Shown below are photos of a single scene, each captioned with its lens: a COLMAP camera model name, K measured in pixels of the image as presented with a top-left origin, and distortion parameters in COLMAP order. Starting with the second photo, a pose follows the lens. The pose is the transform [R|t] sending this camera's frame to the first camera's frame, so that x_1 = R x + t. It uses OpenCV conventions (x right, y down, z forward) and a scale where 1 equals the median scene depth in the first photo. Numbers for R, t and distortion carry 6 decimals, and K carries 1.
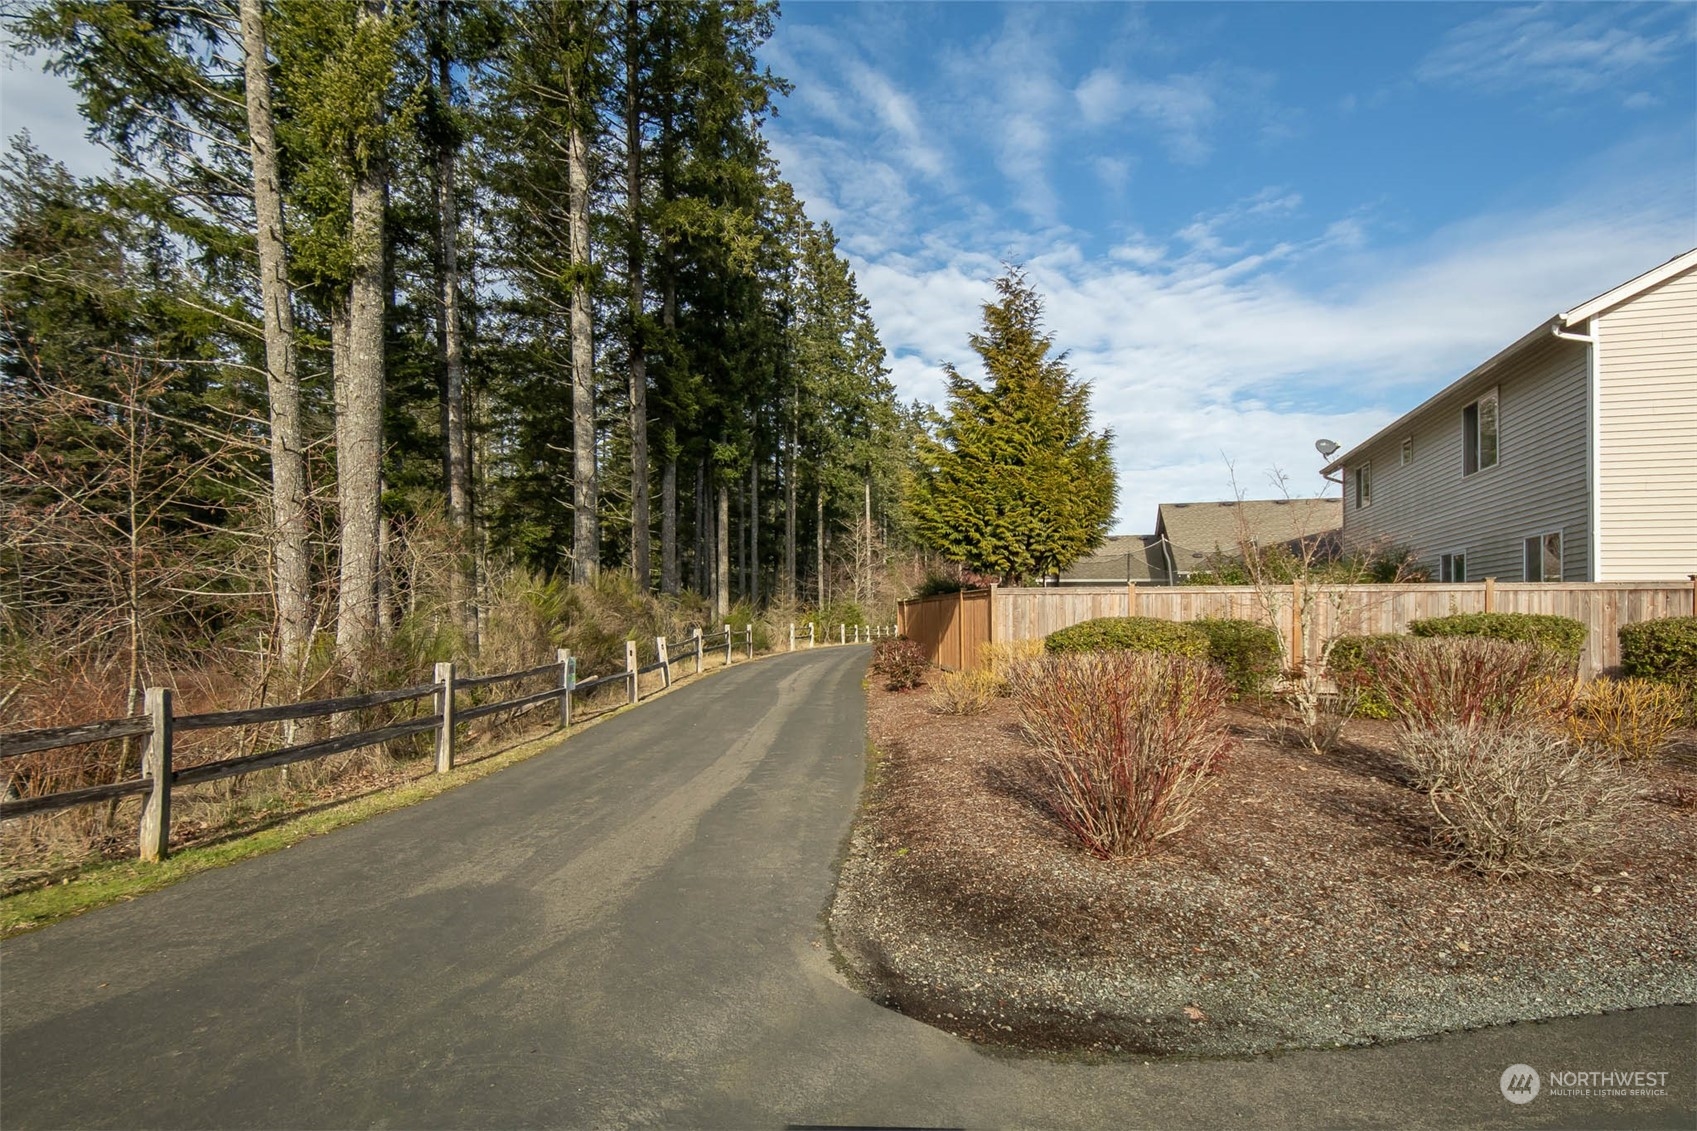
lens RADIAL K [[821.8, 0, 843.6], [0, 821.8, 606.9], [0, 0, 1]] dist [0.044473, -0.018974]
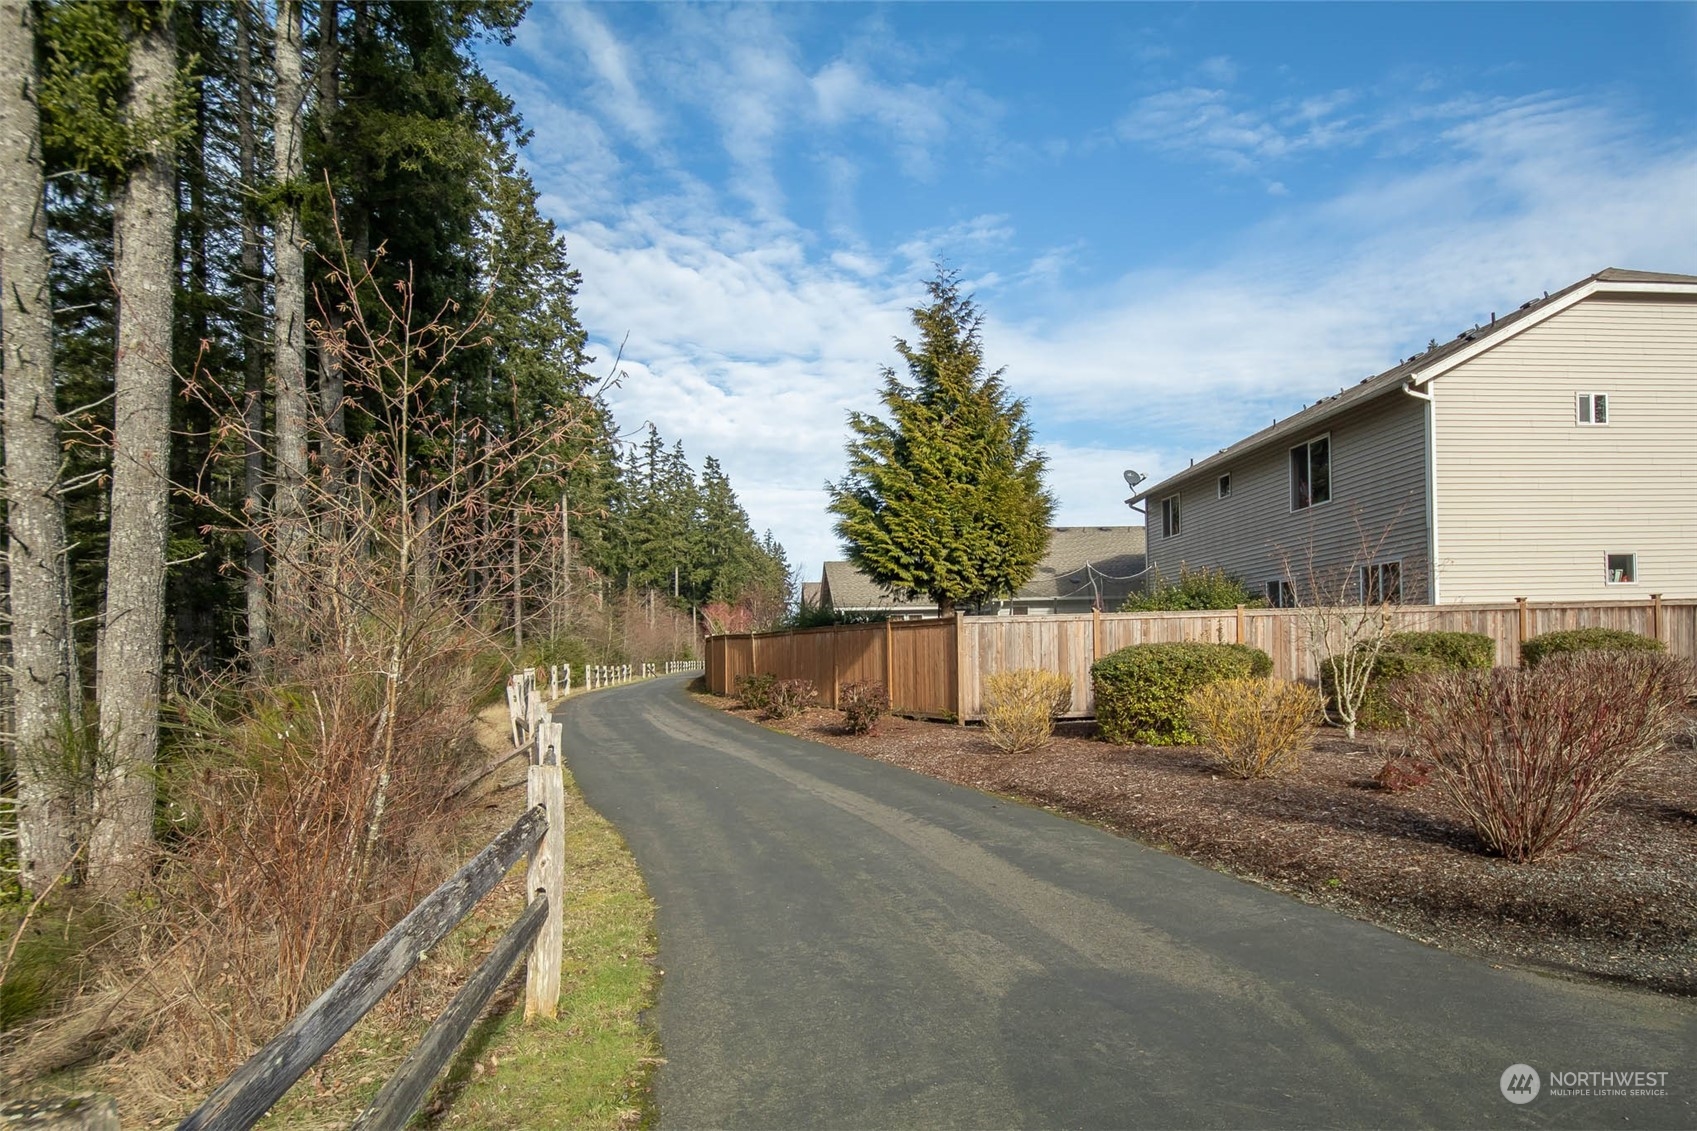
lens RADIAL K [[954.8, 0, 858.7], [0, 954.8, 615.9], [0, 0, 1]] dist [0.049751, -0.035884]
pose [[0.923563, -0.012809, 0.383233, -0.316416], [0.024169, 0.999399, -0.024842, 0.000197], [-0.382684, 0.032206, 0.923318, 0.057916]]
